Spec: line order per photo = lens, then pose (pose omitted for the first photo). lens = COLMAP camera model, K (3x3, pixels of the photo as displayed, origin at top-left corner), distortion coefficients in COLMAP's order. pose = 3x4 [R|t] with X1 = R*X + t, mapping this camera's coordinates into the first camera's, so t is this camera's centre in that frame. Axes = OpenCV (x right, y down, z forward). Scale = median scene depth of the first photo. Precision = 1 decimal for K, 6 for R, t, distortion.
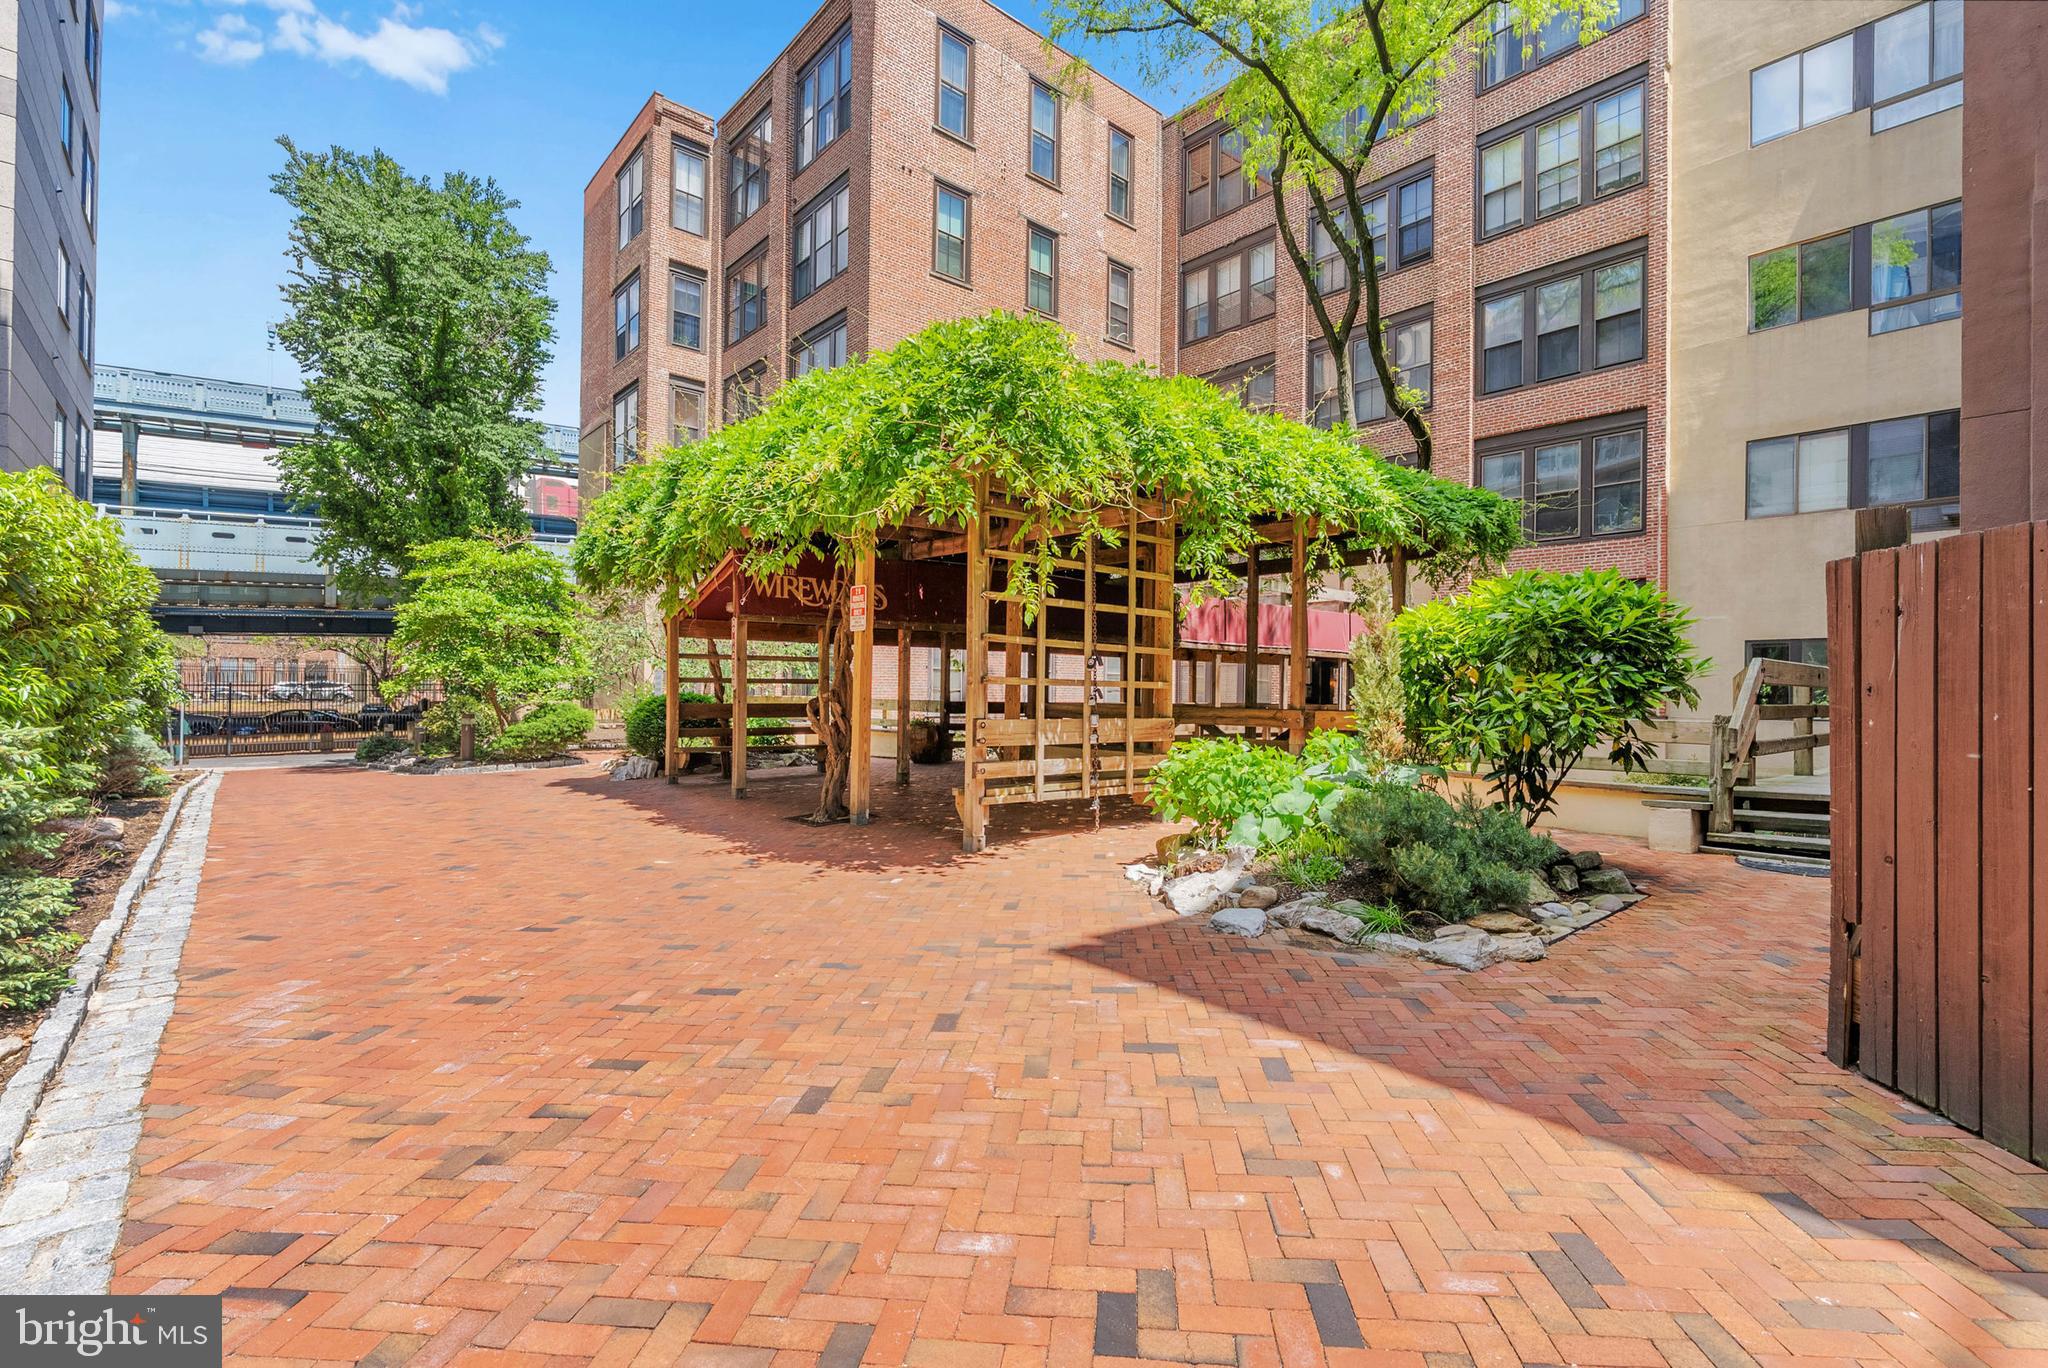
lens RADIAL K [[923.9, 0, 1031.3], [0, 923.9, 689.3], [0, 0, 1]] dist [-0.007971, 0.001280]
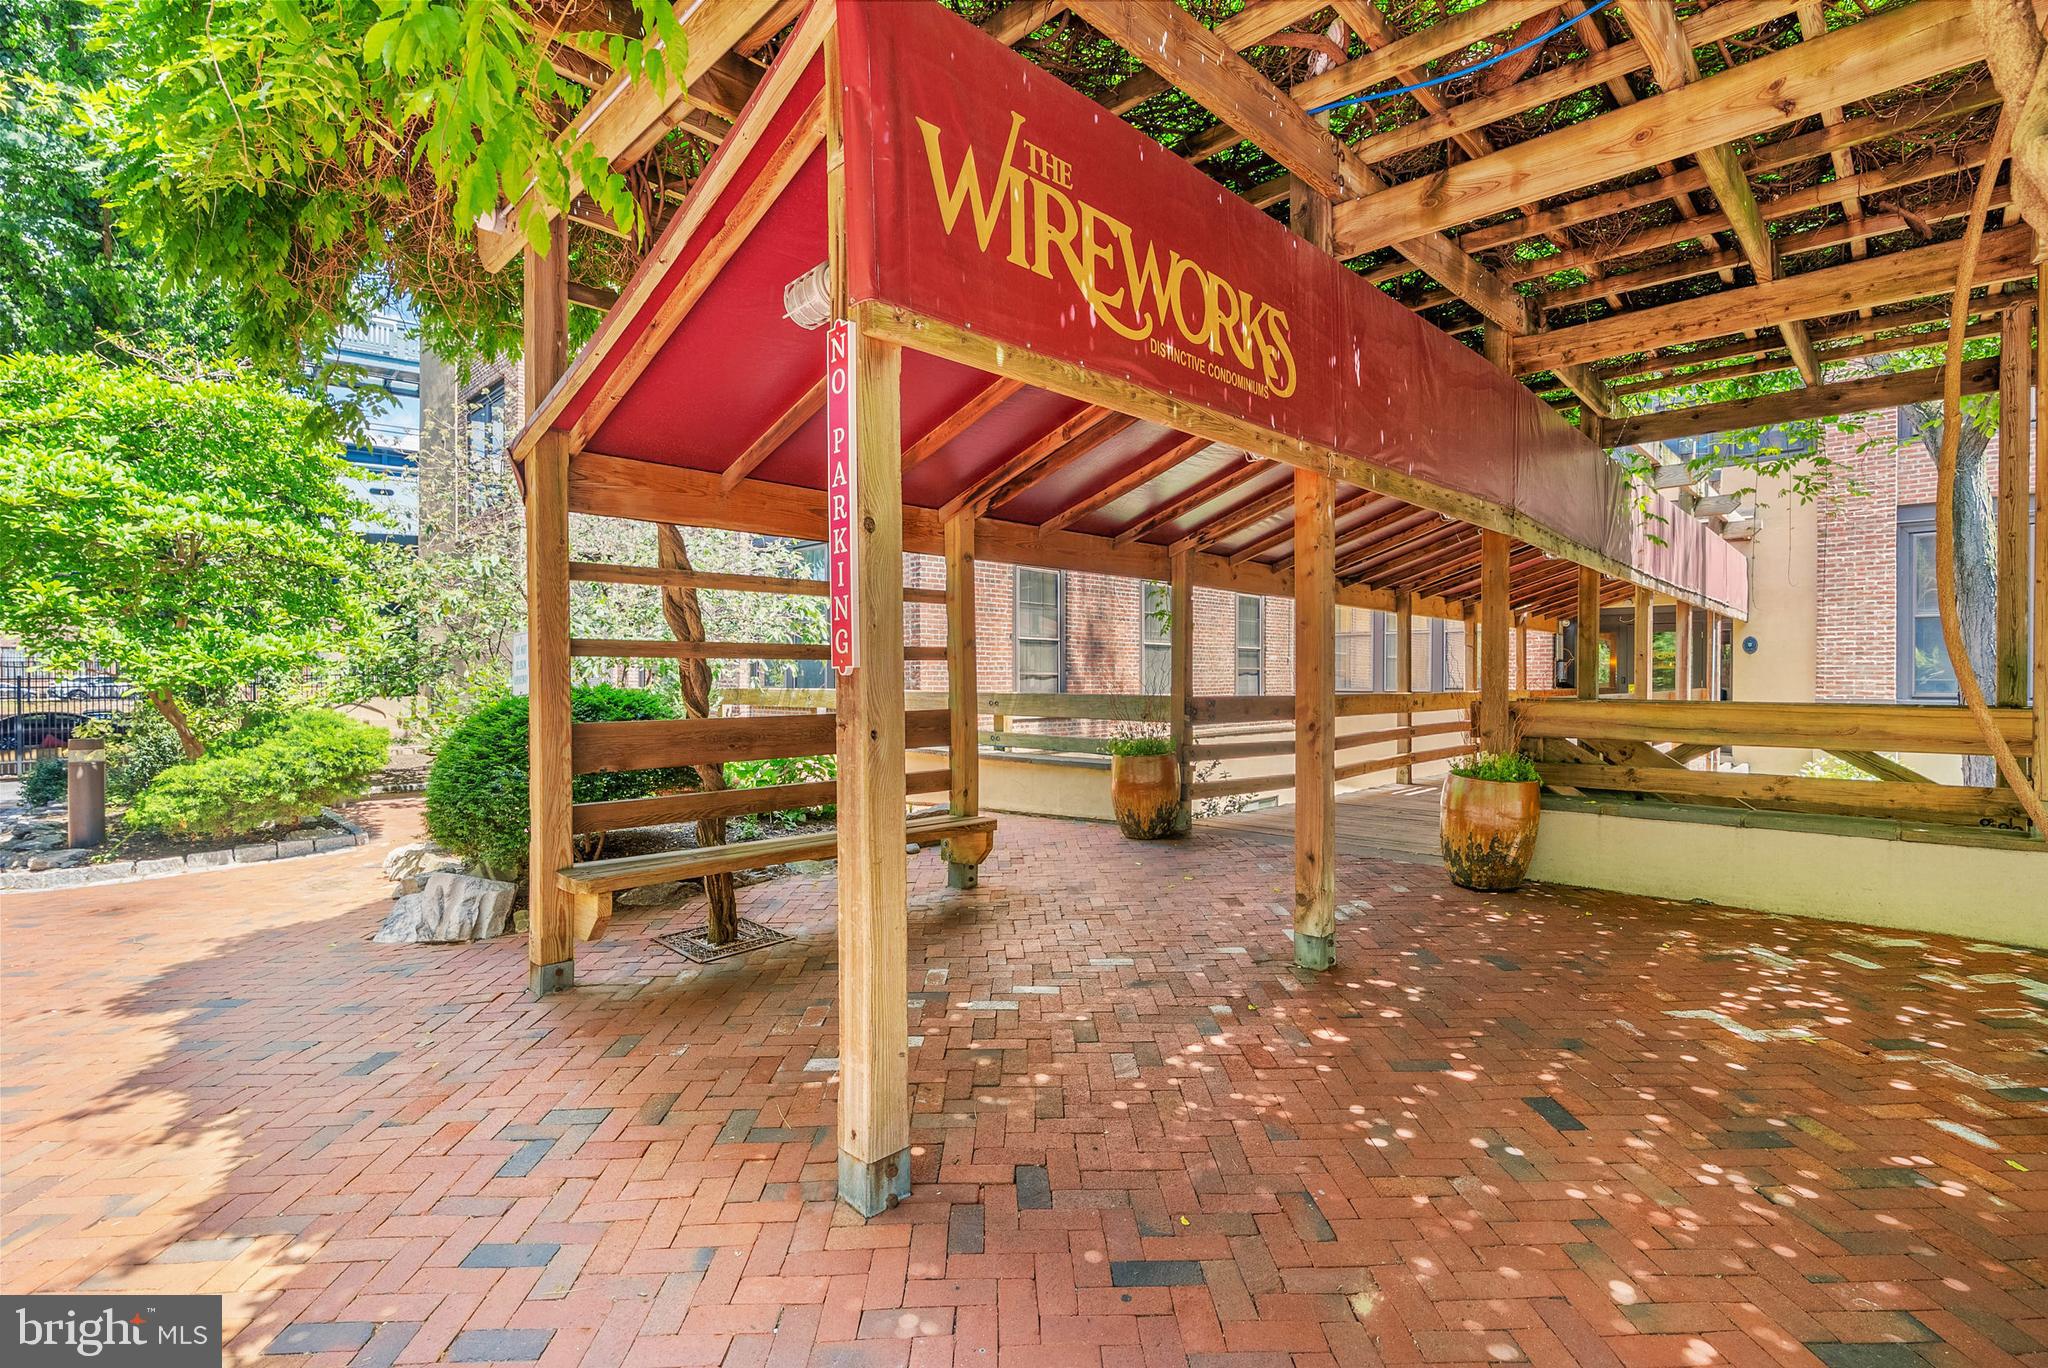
lens RADIAL K [[923.9, 0, 1031.3], [0, 923.9, 689.3], [0, 0, 1]] dist [-0.007971, 0.001280]
pose [[0.995667, -0.012612, 0.092133, -0.197923], [0.011156, 0.999805, 0.016300, 0.000426], [-0.092321, -0.015202, 0.995613, 0.522891]]
